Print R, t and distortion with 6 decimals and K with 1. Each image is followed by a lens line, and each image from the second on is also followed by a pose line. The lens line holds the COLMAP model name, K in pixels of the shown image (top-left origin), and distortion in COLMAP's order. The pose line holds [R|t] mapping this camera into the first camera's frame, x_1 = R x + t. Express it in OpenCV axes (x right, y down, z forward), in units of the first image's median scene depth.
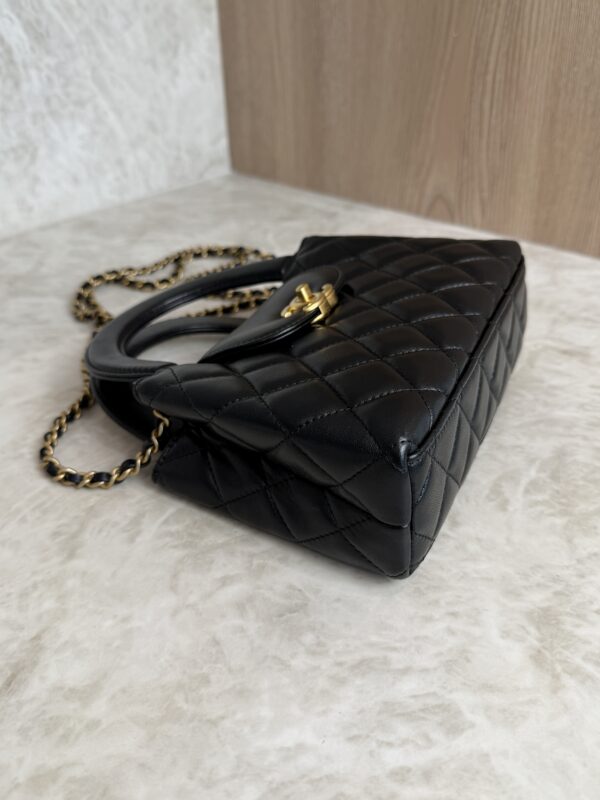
lens RADIAL K [[678.1, 0, 300.0], [0, 678.1, 400.0], [0, 0, 1]] dist [-0.033326, -0.008455]
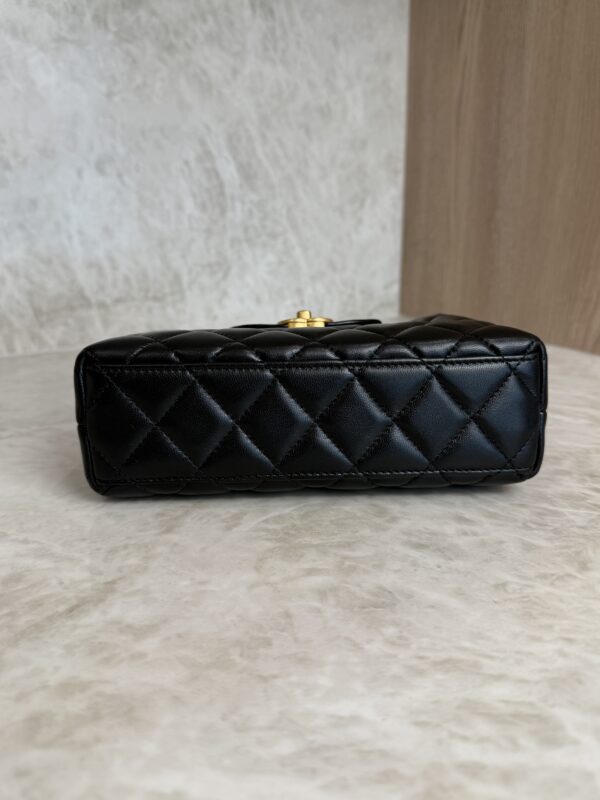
lens RADIAL K [[668.0, 0, 300.0], [0, 668.0, 400.0], [0, 0, 1]] dist [0.066822, -0.191682]
pose [[0.962019, 0.095199, -0.255845, 0.087564], [-0.165900, 0.948176, -0.270997, 0.300005], [0.216788, 0.303149, 0.927957, 0.070299]]
